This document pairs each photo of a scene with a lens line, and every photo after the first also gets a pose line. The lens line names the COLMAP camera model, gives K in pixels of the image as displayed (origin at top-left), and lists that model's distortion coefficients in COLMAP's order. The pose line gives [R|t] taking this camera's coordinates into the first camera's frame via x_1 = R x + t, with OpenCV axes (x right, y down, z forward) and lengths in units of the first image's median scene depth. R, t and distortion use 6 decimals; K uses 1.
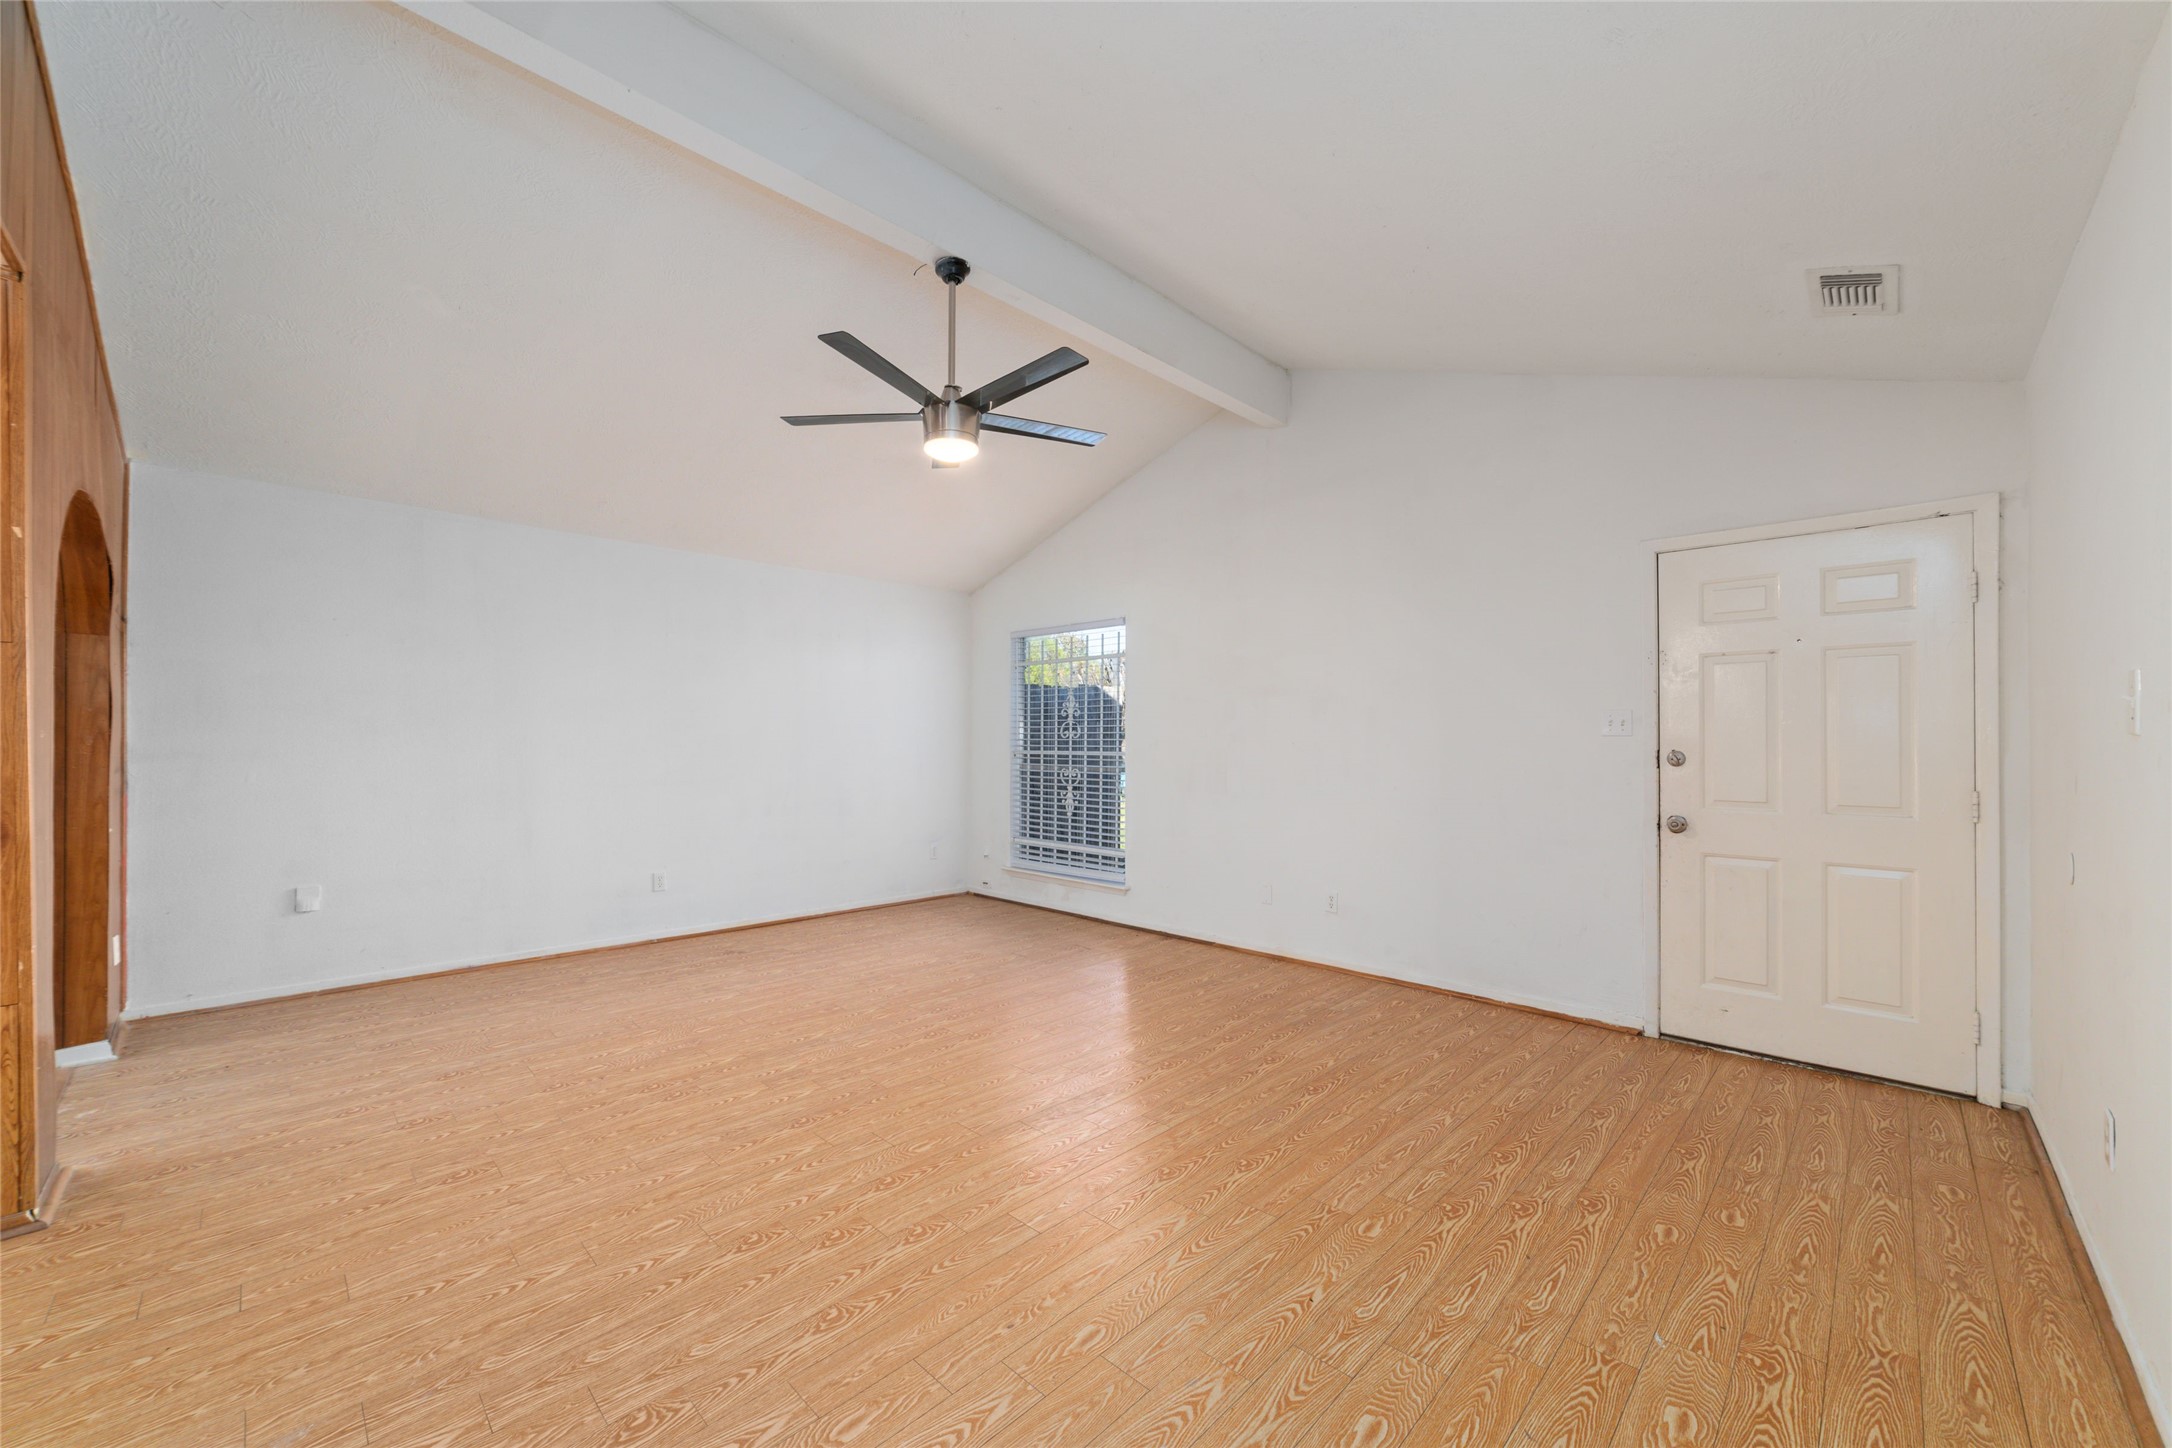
lens RADIAL K [[838.0, 0, 1081.4], [0, 838.0, 742.6], [0, 0, 1]] dist [-0.016468, 0.002062]
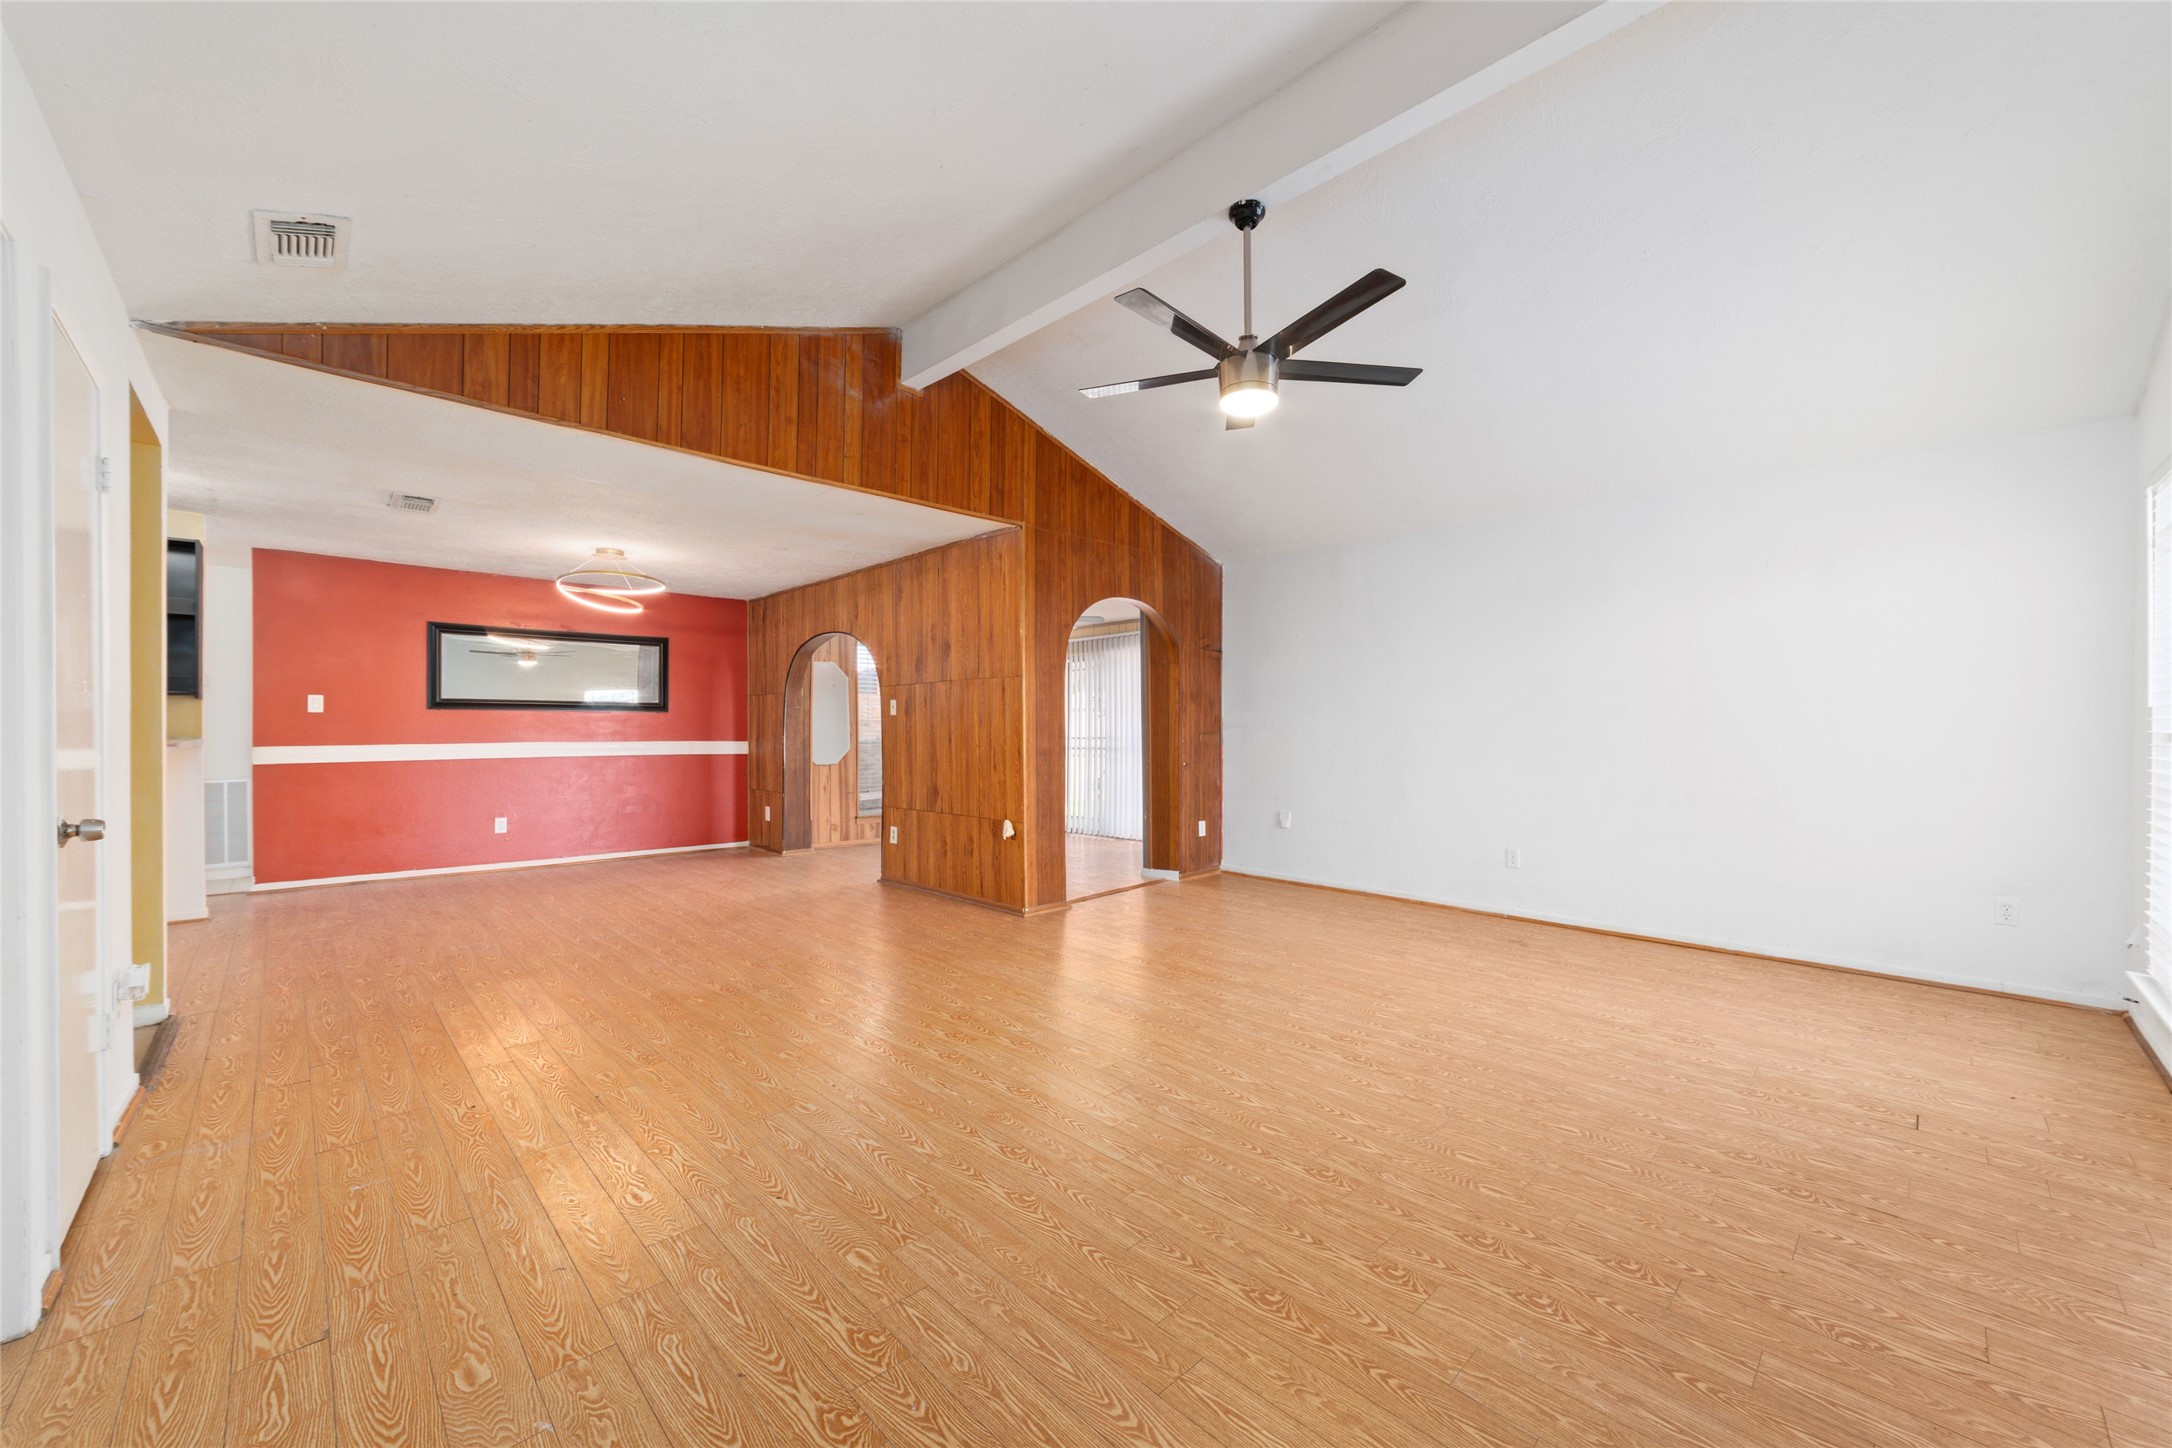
lens RADIAL K [[838.0, 0, 1087.0], [0, 838.0, 721.3], [0, 0, 1]] dist [-0.016468, 0.002062]
pose [[-0.026989, -0.005996, -0.999618, 0.795628], [-0.001125, 0.999982, -0.005968, 0.016781], [0.999635, 0.000963, -0.026995, 0.823778]]
